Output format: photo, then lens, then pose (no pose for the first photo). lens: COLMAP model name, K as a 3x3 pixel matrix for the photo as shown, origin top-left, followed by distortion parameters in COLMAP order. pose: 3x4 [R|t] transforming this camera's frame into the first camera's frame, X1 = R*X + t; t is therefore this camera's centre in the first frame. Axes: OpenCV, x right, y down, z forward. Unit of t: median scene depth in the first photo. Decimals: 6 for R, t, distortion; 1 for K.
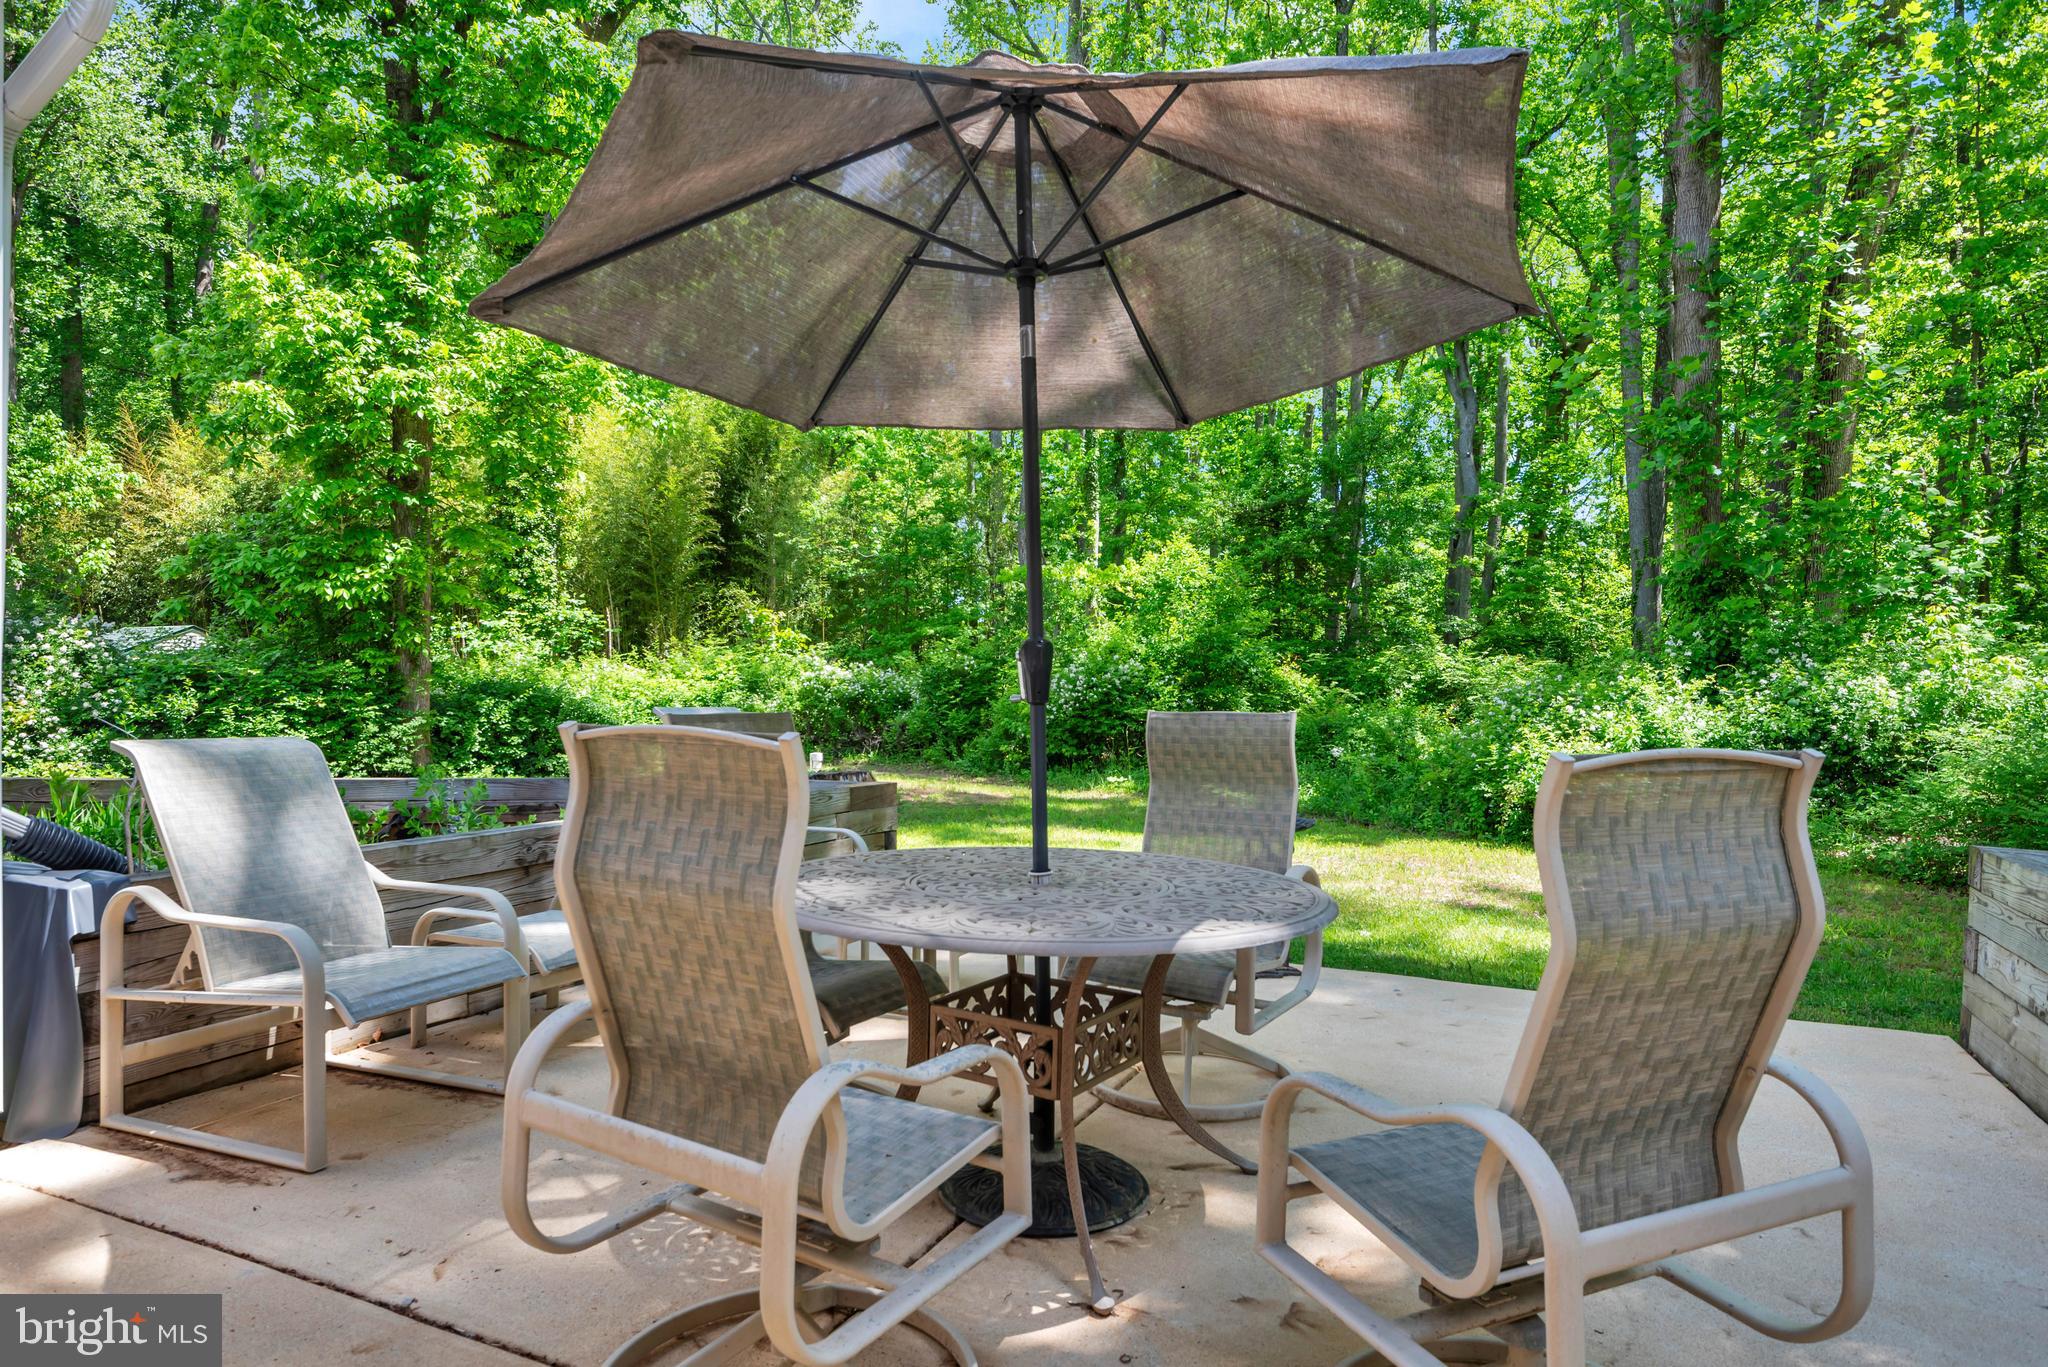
lens RADIAL K [[1267.6, 0, 1025.1], [0, 1267.6, 684.5], [0, 0, 1]] dist [-0.001020, -0.000241]
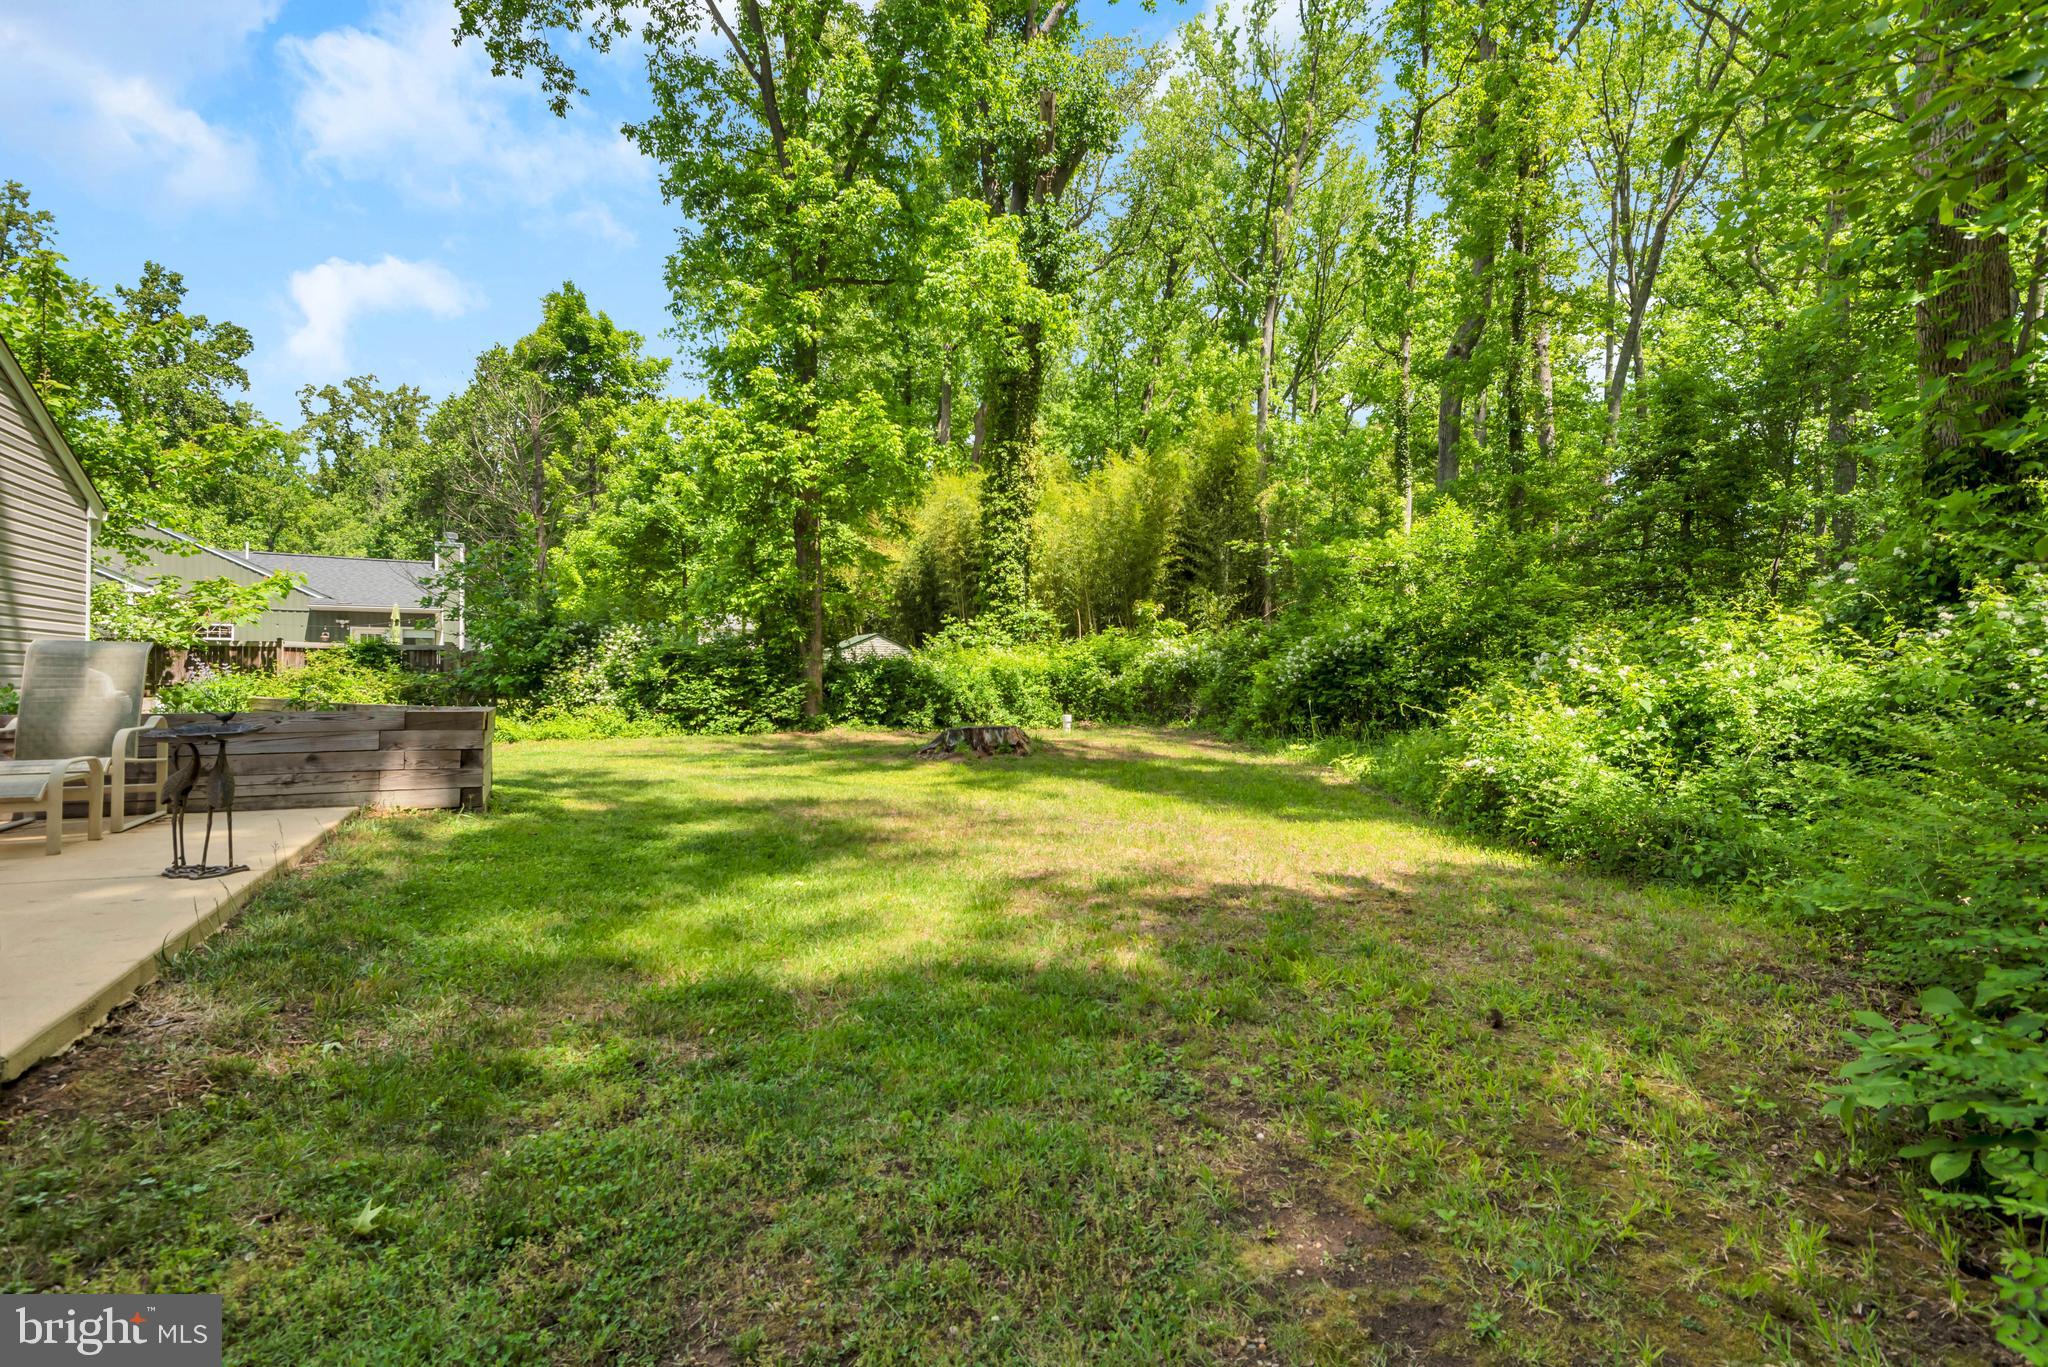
lens RADIAL K [[957.0, 0, 1025.6], [0, 957.0, 685.7], [0, 0, 1]] dist [0.008806, -0.003143]
pose [[0.764830, 0.002371, -0.644228, 0.401981], [0.001558, 0.999983, 0.005530, 0.020398], [0.644230, -0.005233, 0.764814, 0.268967]]
